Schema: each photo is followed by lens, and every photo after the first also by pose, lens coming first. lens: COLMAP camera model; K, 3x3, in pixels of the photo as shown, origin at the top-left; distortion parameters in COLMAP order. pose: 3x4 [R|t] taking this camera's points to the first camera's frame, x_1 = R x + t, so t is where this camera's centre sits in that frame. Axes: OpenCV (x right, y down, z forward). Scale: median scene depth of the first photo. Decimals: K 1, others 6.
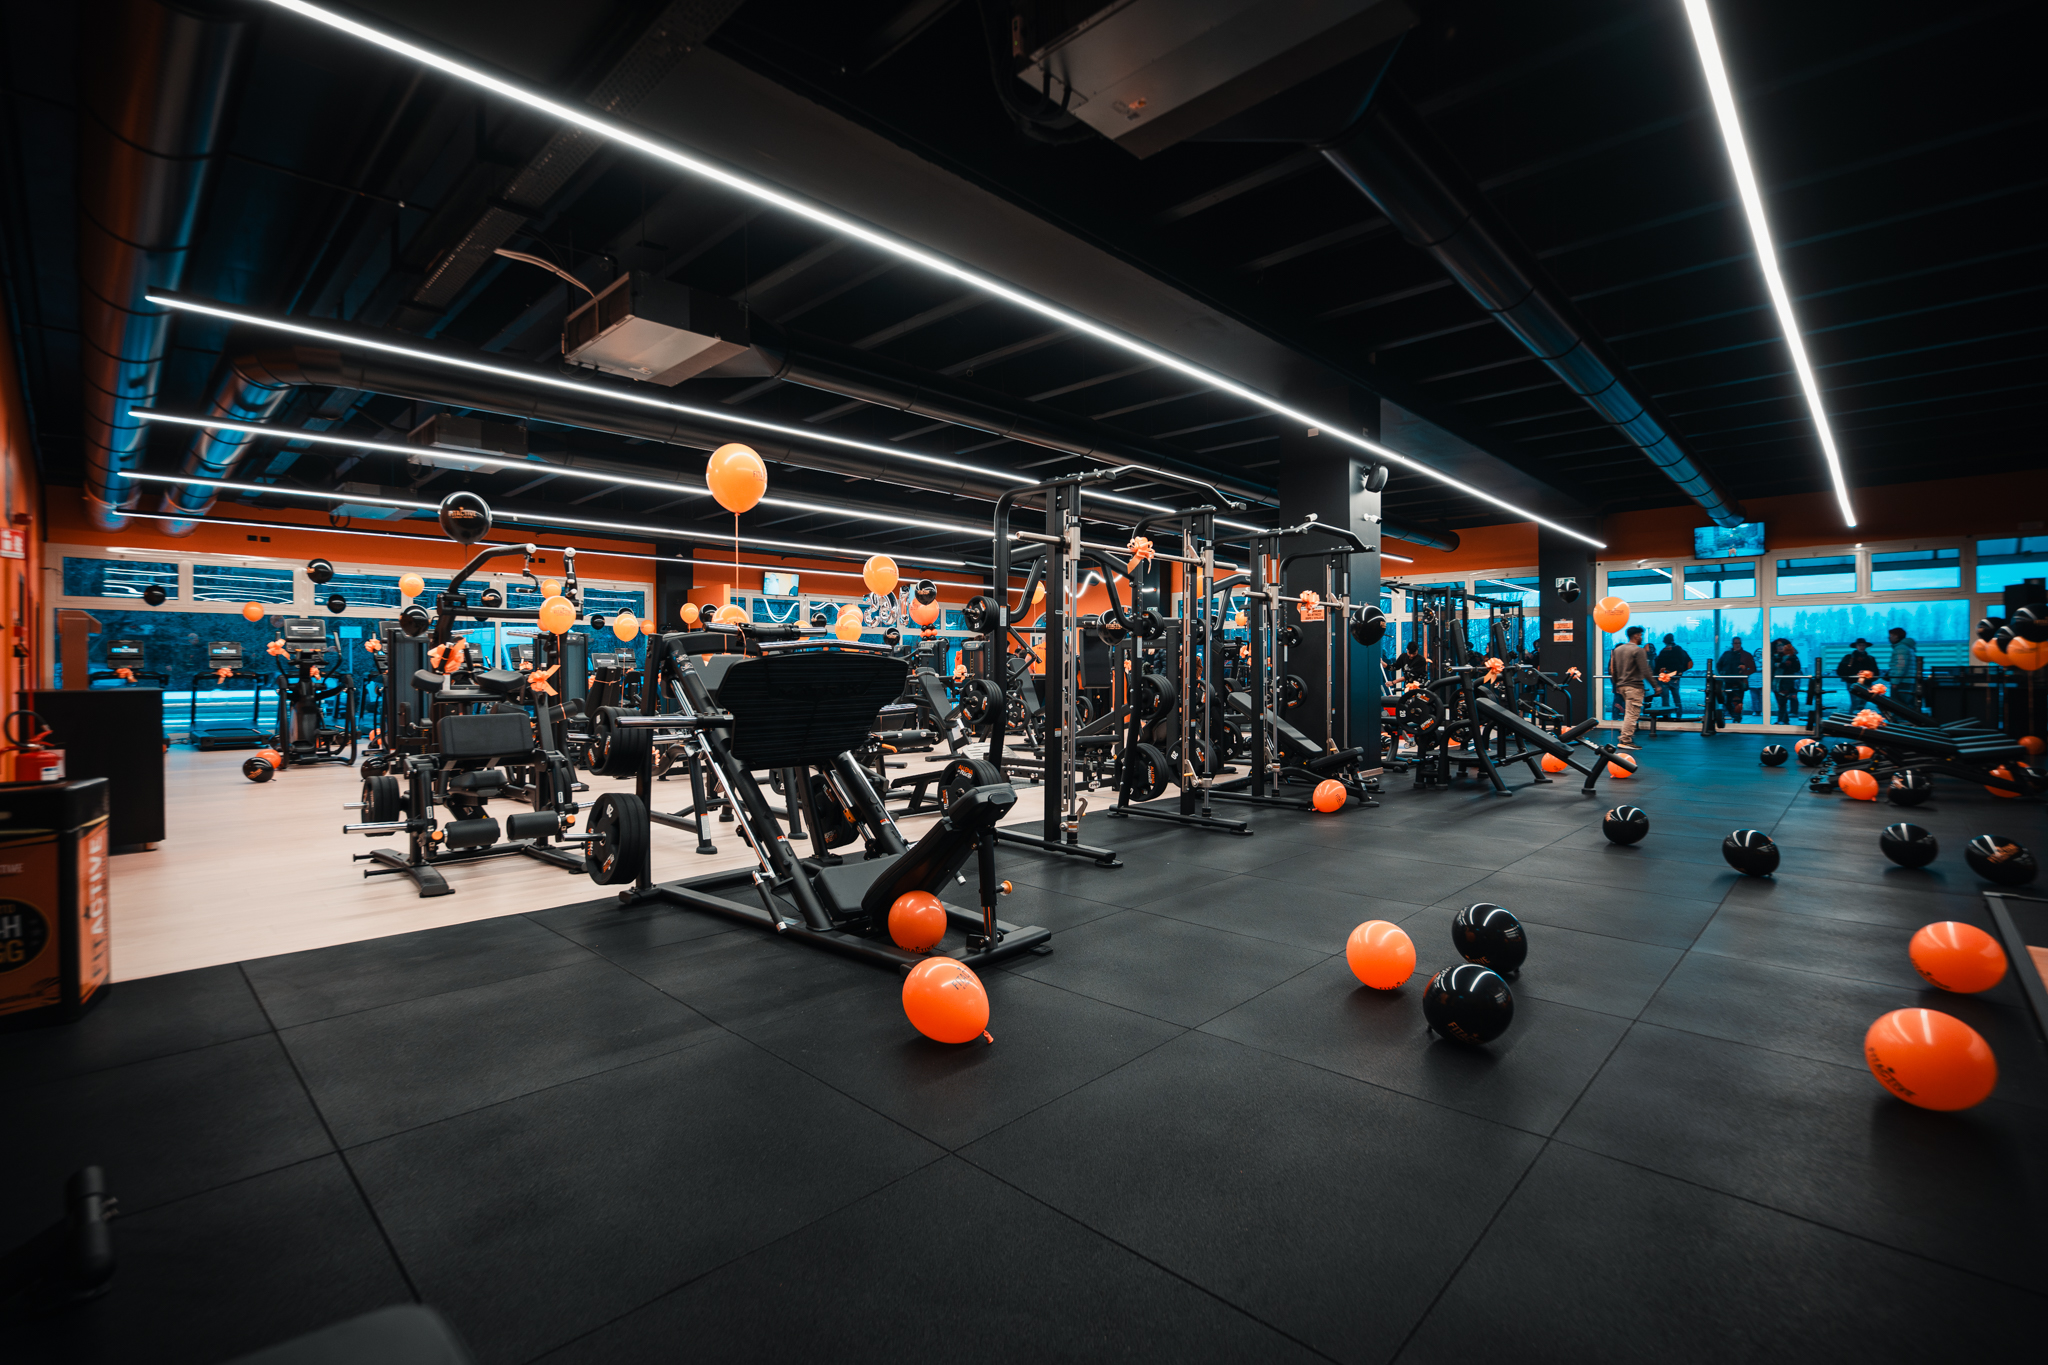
lens RADIAL K [[935.9, 0, 1024.0], [0, 935.9, 682.5], [0, 0, 1]] dist [0.001522, 0.000290]
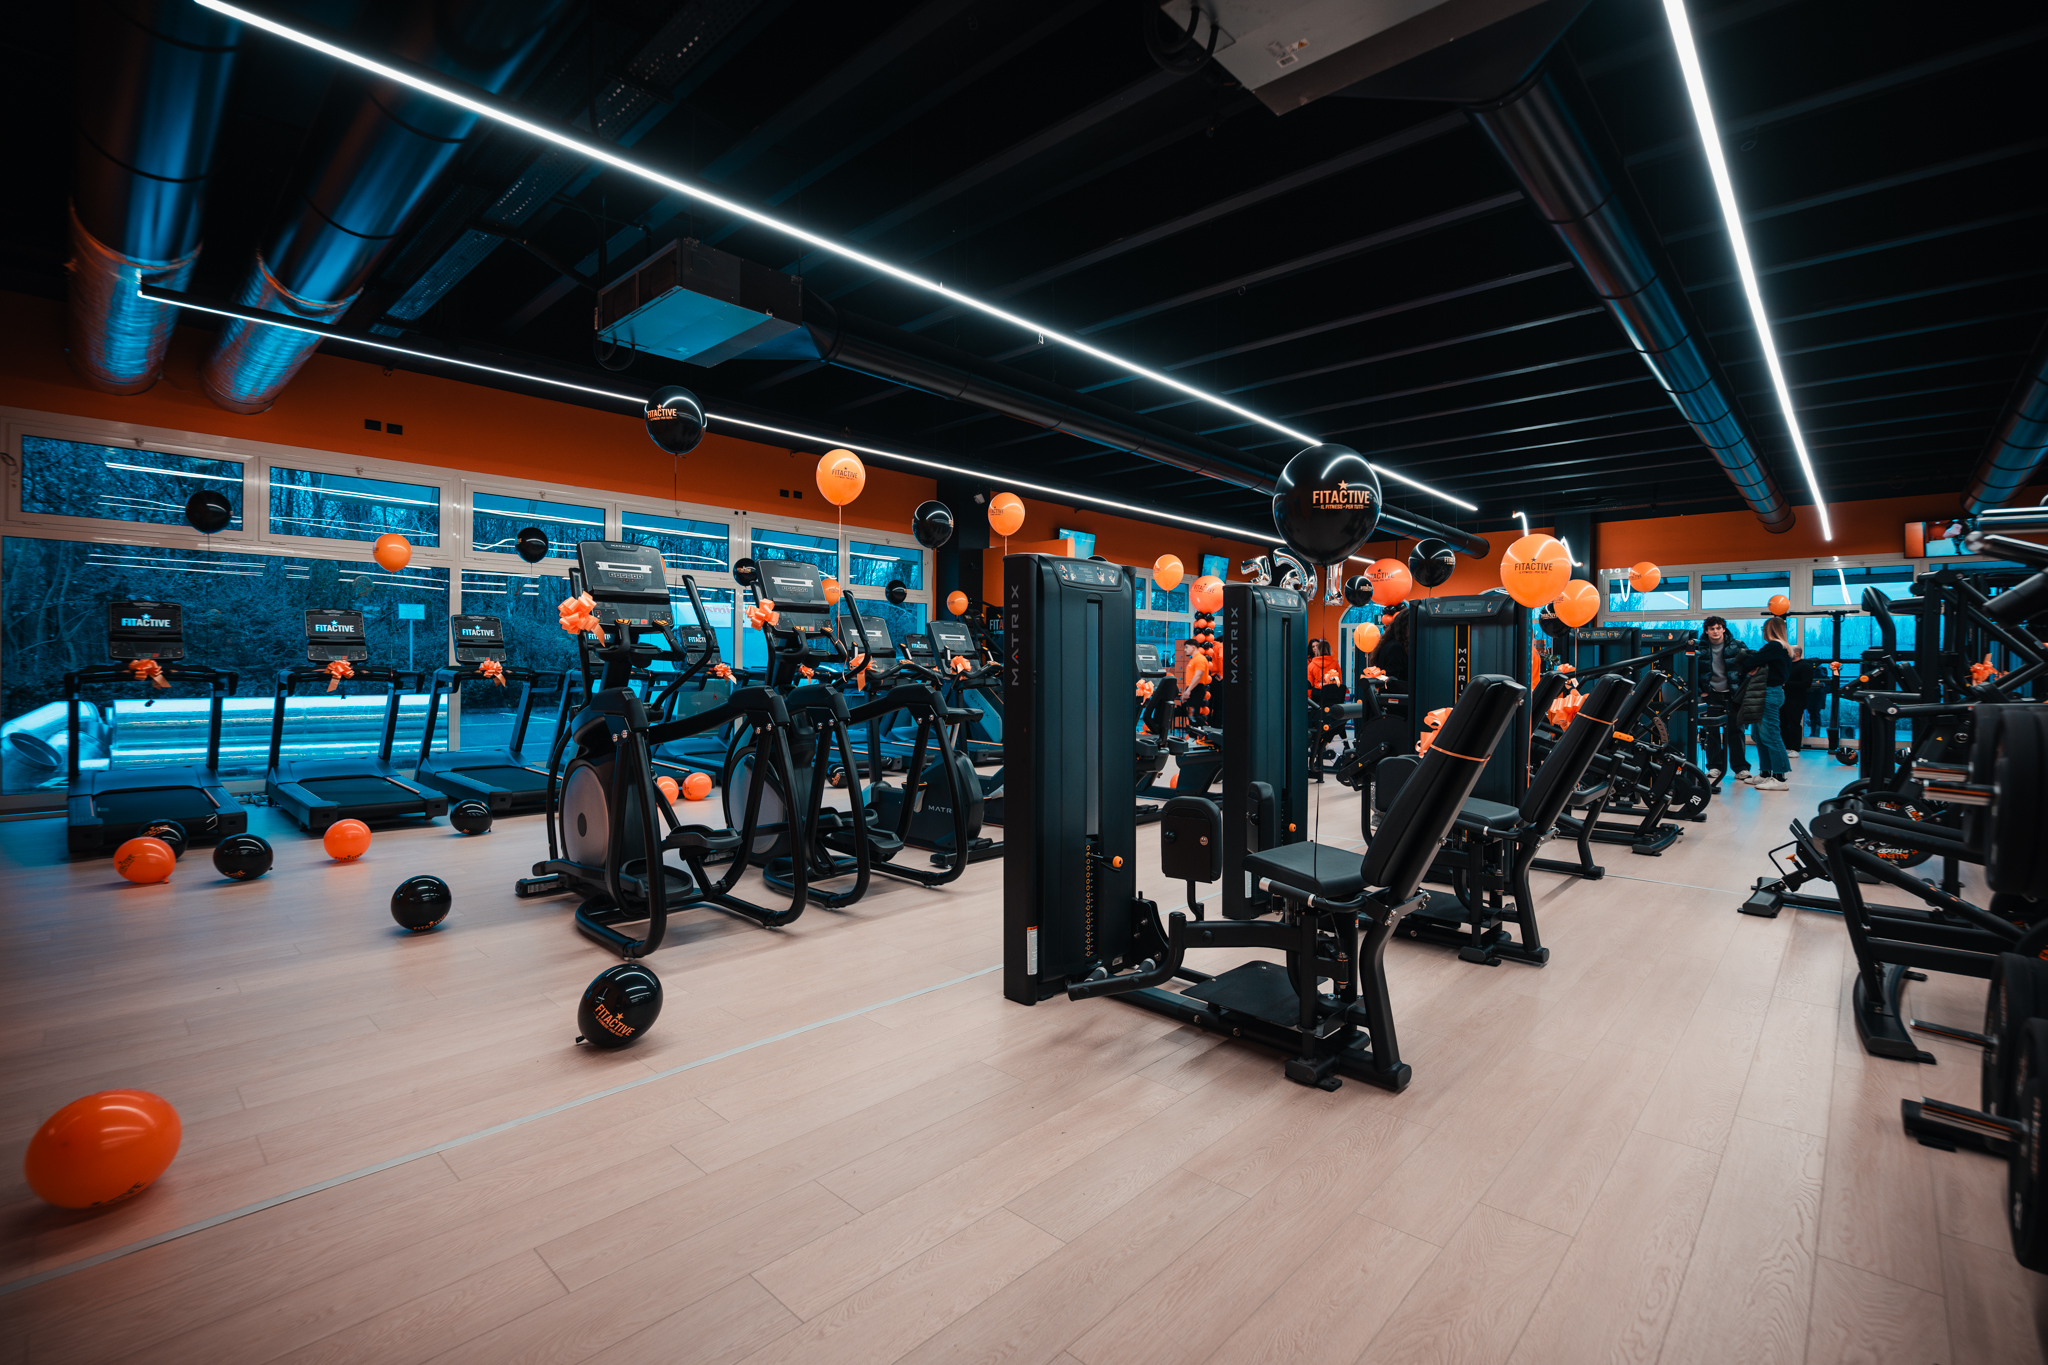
lens RADIAL K [[900.8, 0, 1029.5], [0, 900.8, 647.6], [0, 0, 1]] dist [0.014216, -0.000022]
pose [[0.999361, 0.014234, 0.032773, -0.151017], [-0.013082, 0.999298, -0.035107, -0.002992], [-0.033250, 0.034656, 0.998846, 0.150413]]
